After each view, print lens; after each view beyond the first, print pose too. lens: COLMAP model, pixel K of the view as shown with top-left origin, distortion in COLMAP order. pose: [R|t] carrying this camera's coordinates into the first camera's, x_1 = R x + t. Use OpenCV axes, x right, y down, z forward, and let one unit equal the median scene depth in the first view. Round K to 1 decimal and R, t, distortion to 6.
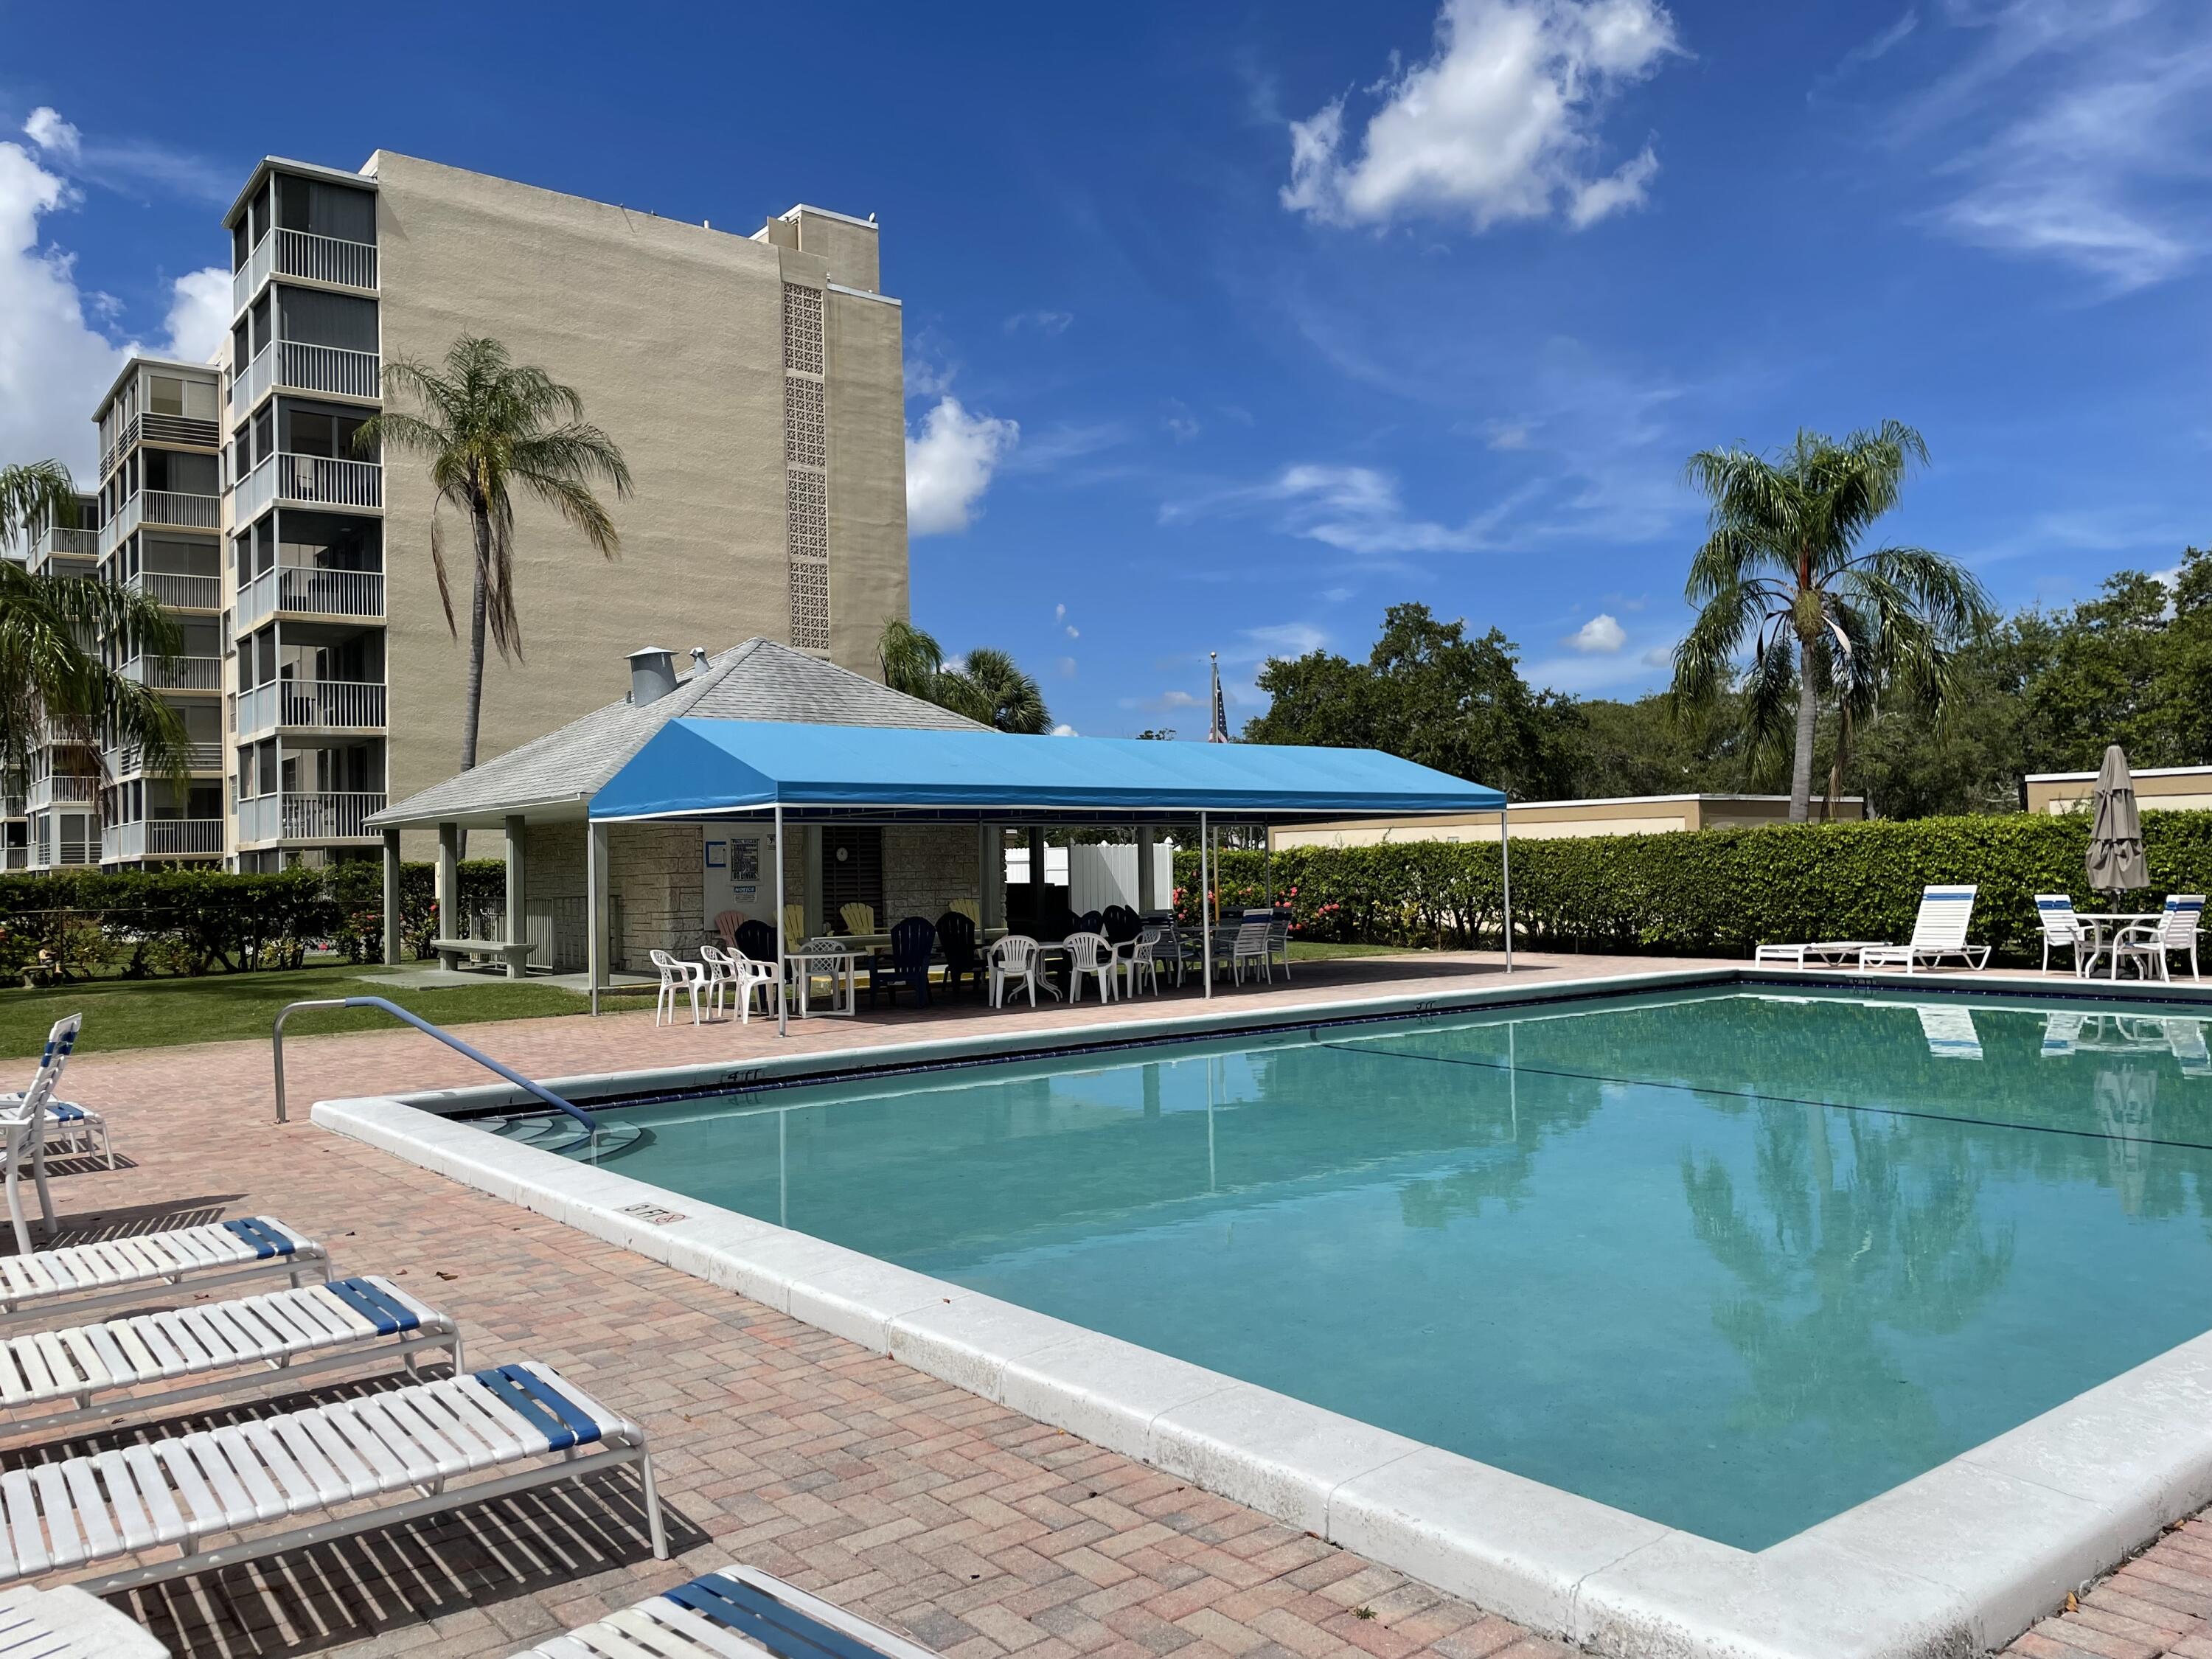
lens RADIAL K [[1663.9, 0, 1115.5], [0, 1663.9, 822.4], [0, 0, 1]] dist [0.013349, -0.004633]
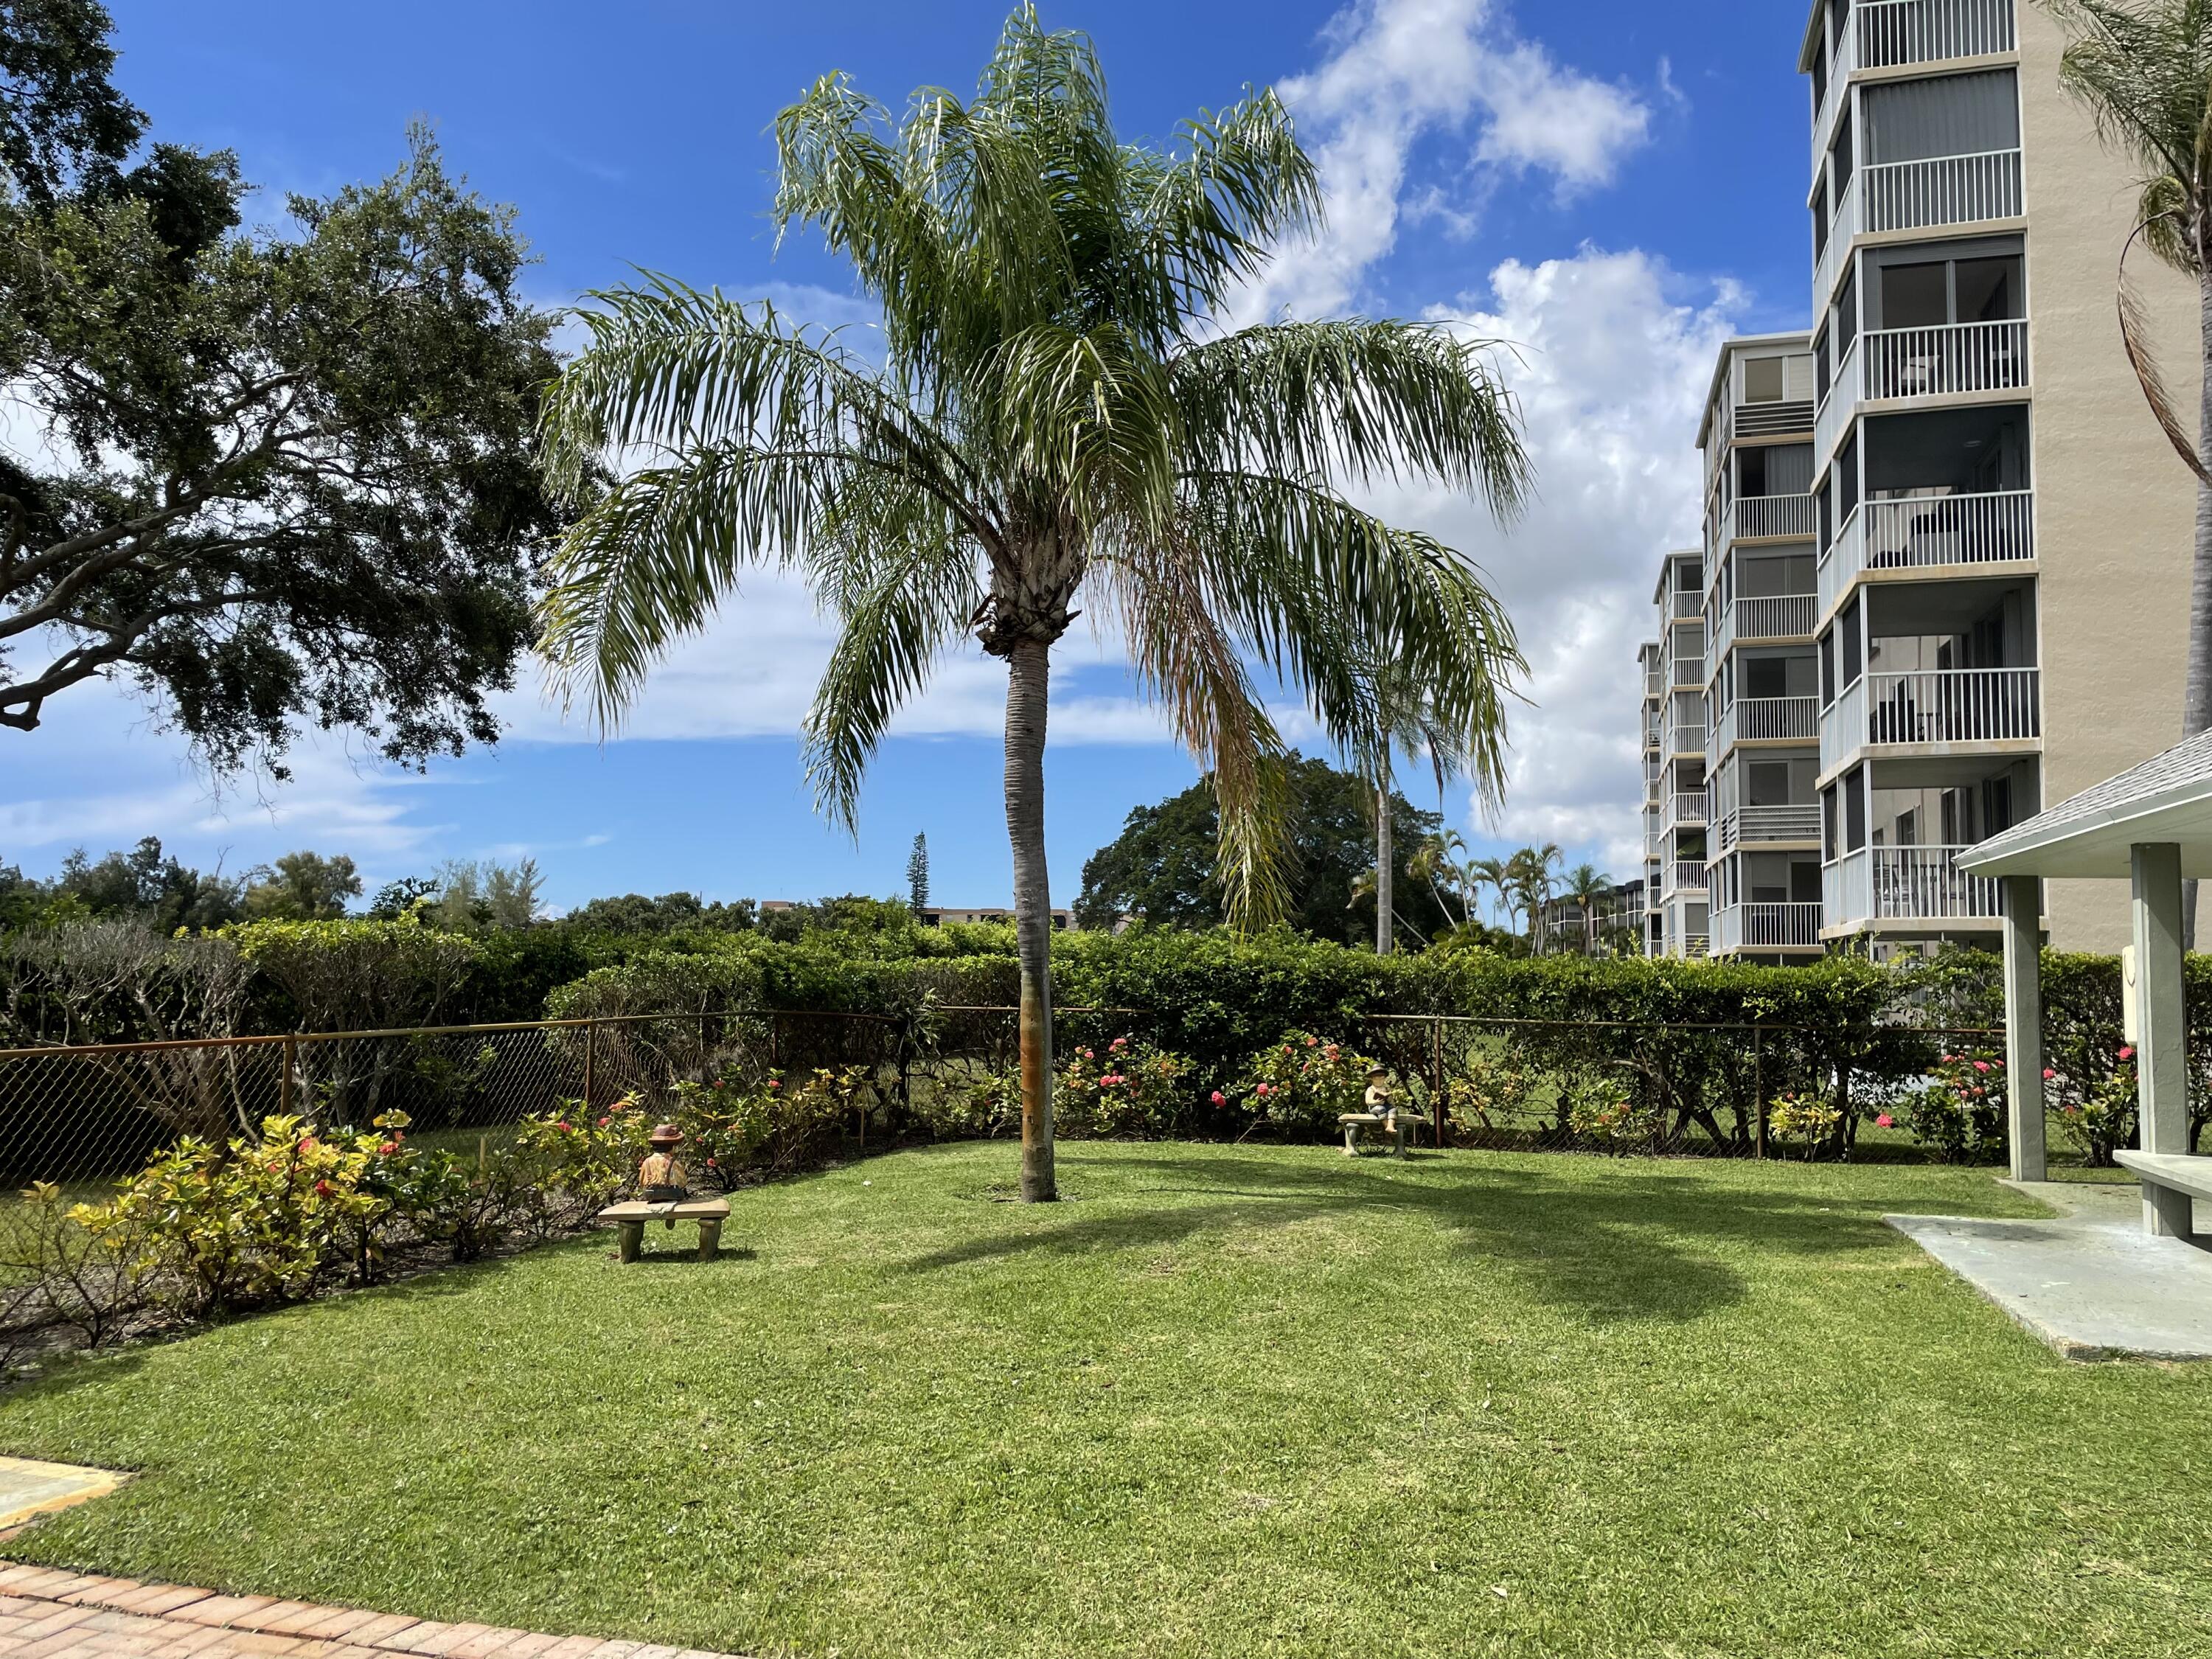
lens RADIAL K [[1663.9, 0, 1109.1], [0, 1663.9, 827.9], [0, 0, 1]] dist [0.013349, -0.004633]
pose [[0.590535, -0.036670, -0.806178, -0.149142], [-0.011686, 0.998474, -0.053977, 0.012721], [0.806927, 0.041296, 0.589206, 0.371317]]
